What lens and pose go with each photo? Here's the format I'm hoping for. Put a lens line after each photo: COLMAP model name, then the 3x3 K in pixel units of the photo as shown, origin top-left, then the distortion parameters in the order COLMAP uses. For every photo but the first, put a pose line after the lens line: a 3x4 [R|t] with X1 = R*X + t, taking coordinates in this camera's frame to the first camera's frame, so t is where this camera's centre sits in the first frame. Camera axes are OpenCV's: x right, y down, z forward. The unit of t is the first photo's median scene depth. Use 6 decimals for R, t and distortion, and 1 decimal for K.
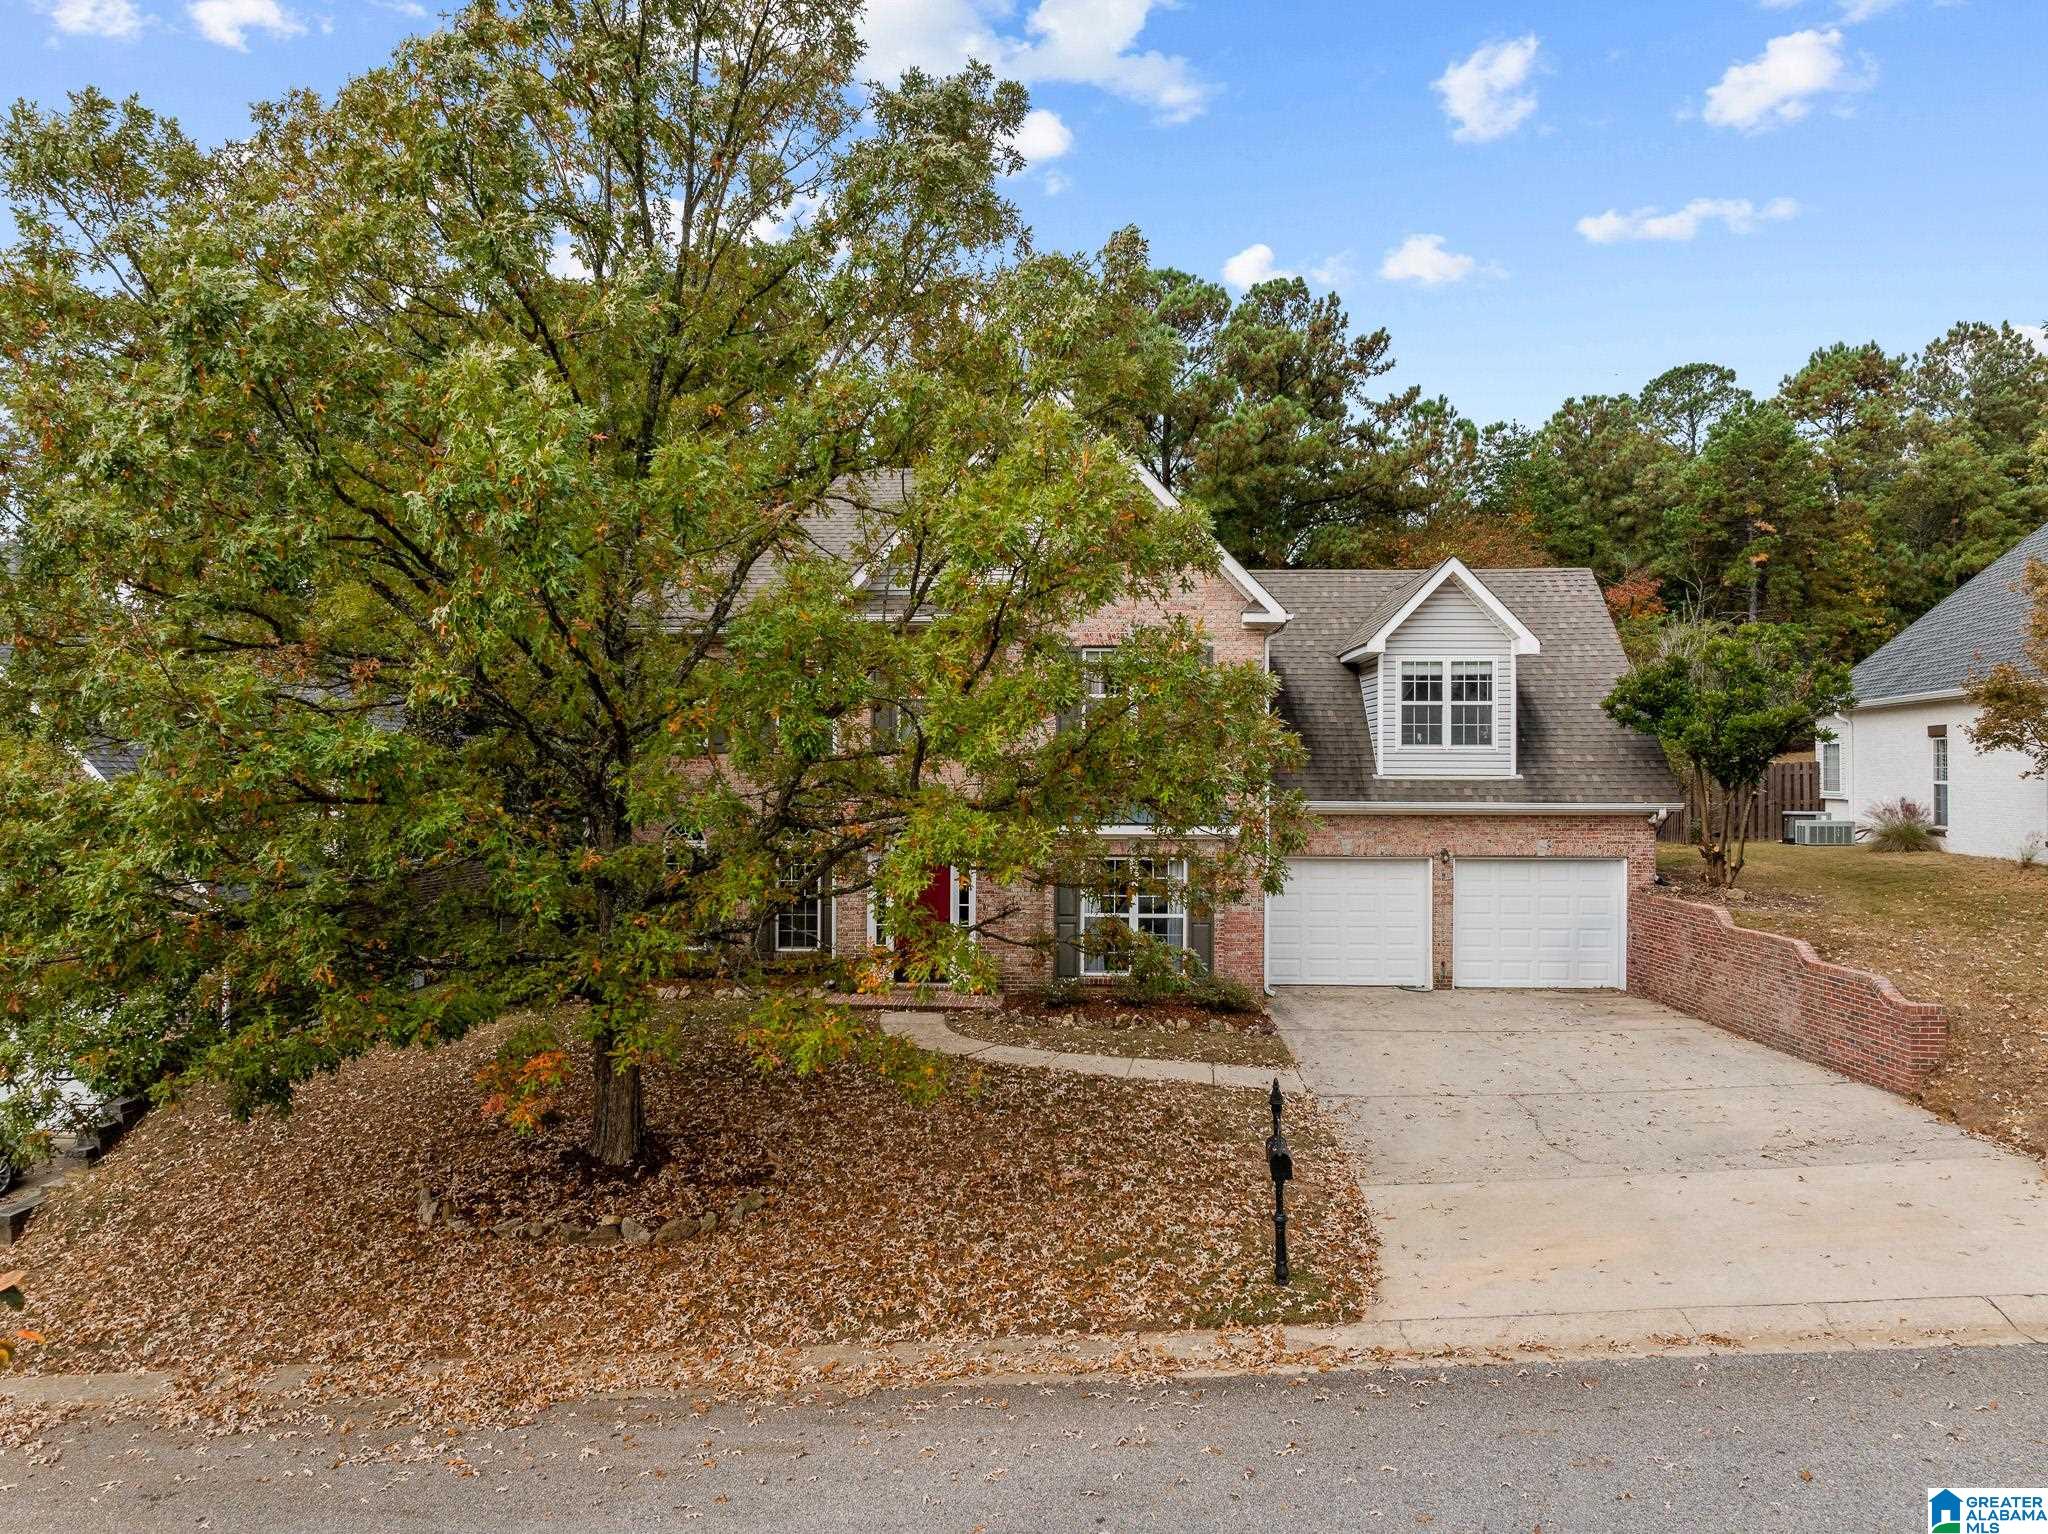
lens RADIAL K [[1424.1, 0, 1024.0], [0, 1424.1, 767.0], [0, 0, 1]] dist [-0.032260, 0.000581]
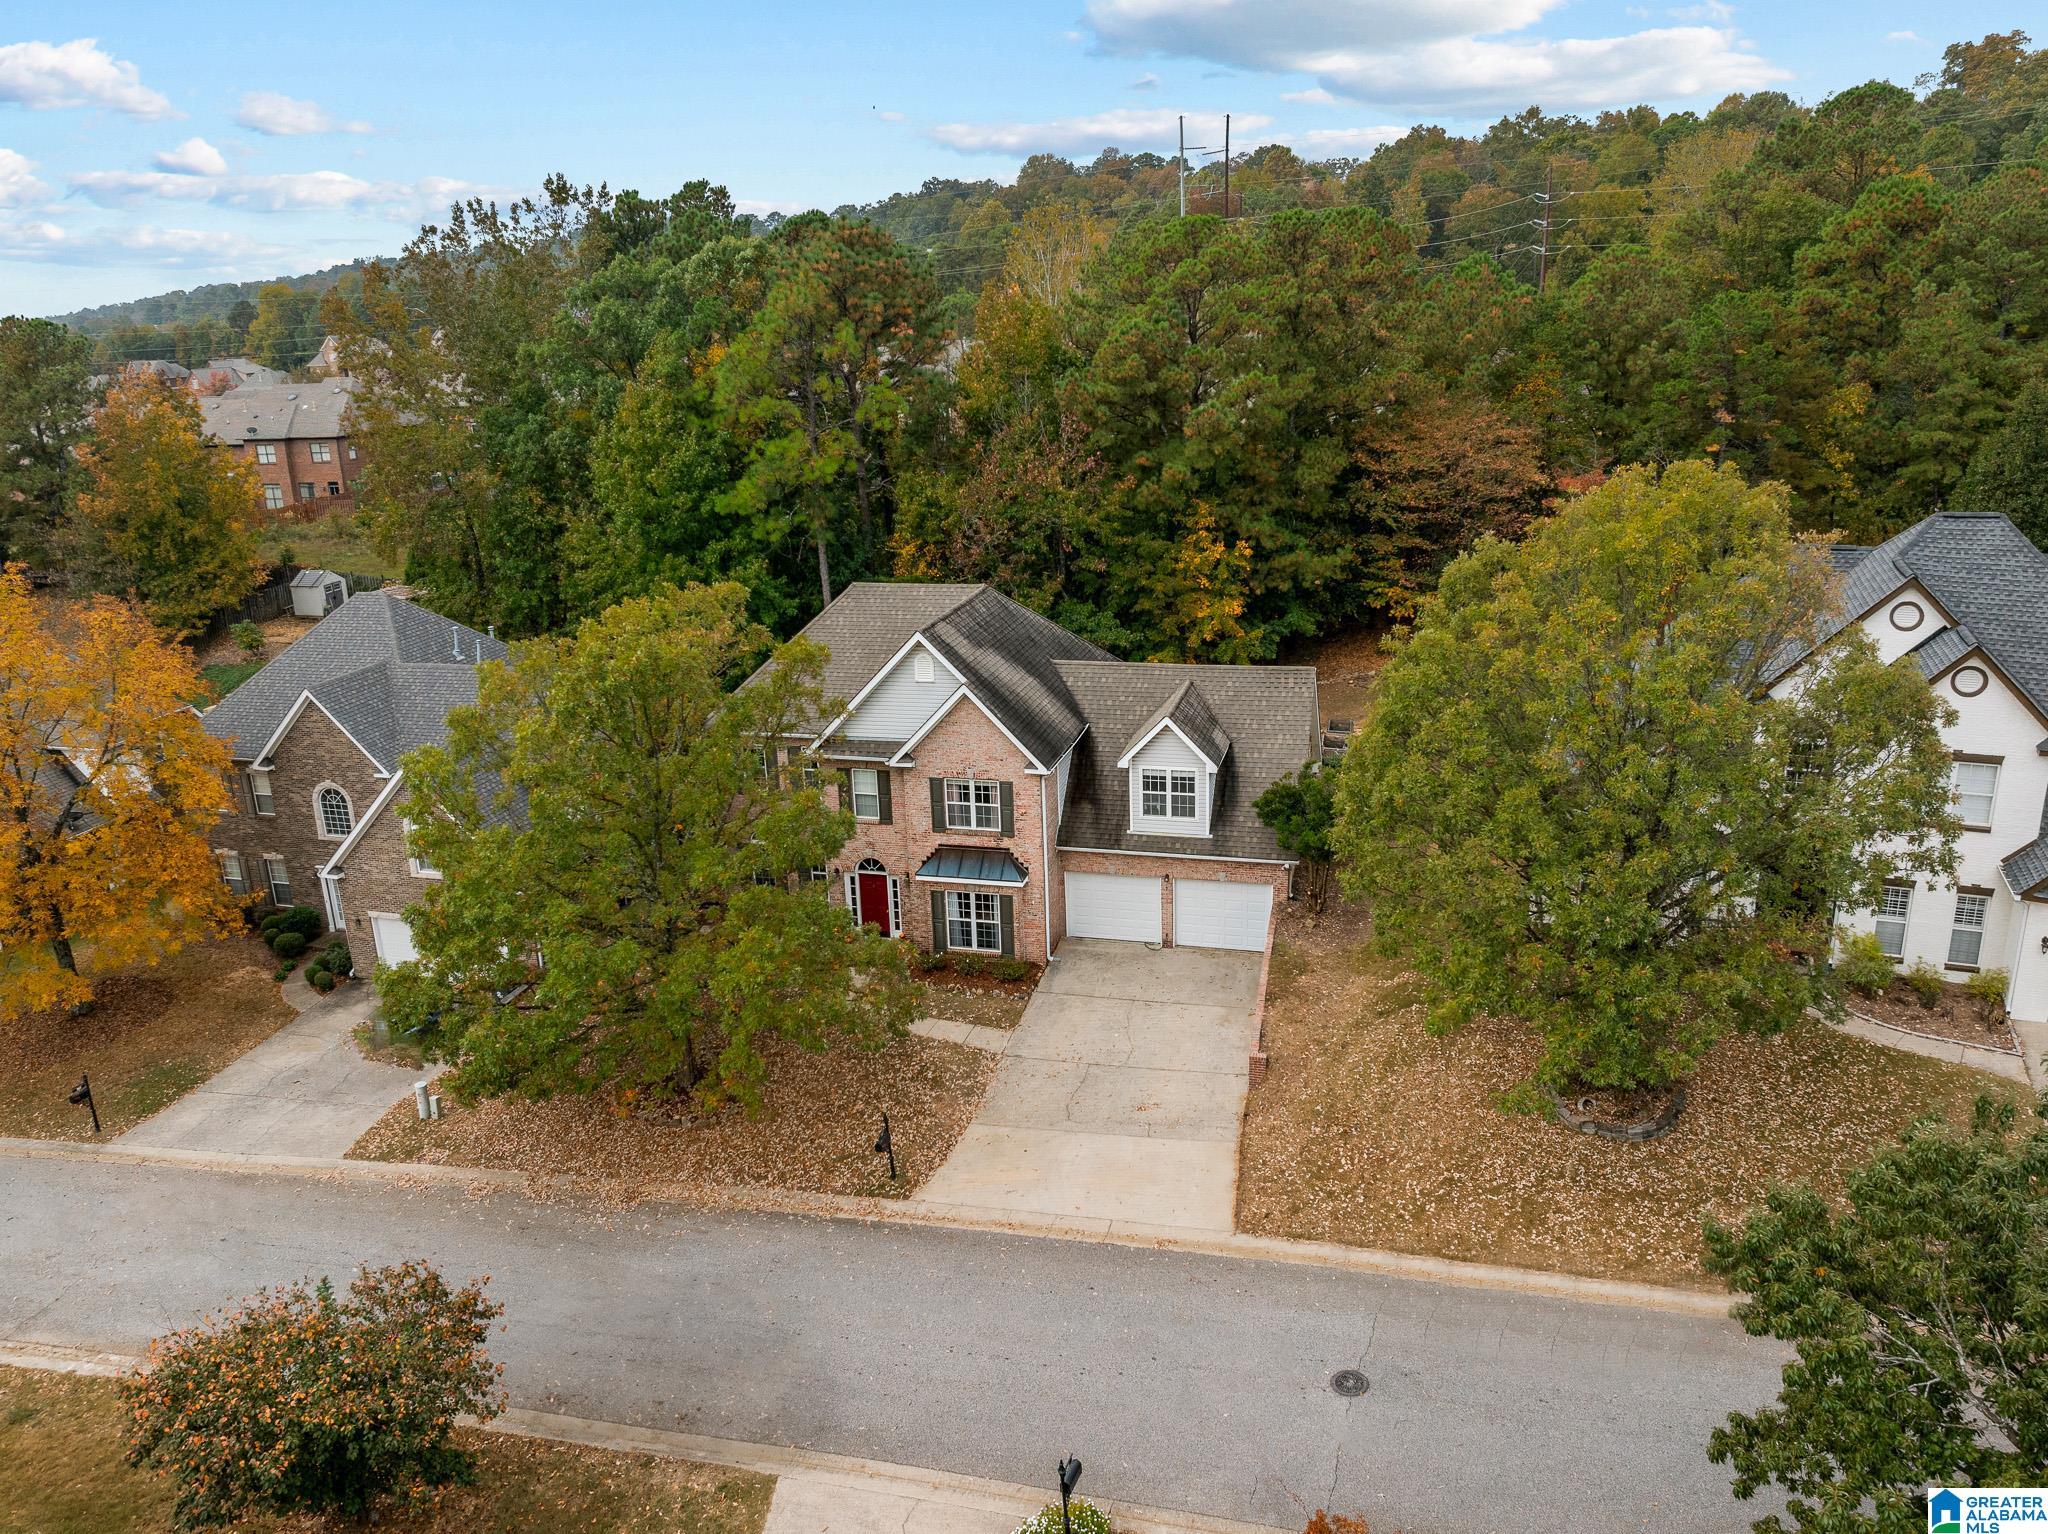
lens RADIAL K [[1481.9, 0, 1034.1], [0, 1481.9, 769.9], [0, 0, 1]] dist [-0.054492, 0.036334]
pose [[0.978397, 0.028041, -0.204822, 0.823205], [0.037126, 0.950819, 0.307515, -1.017154], [0.203372, -0.308476, 0.929237, -1.090805]]
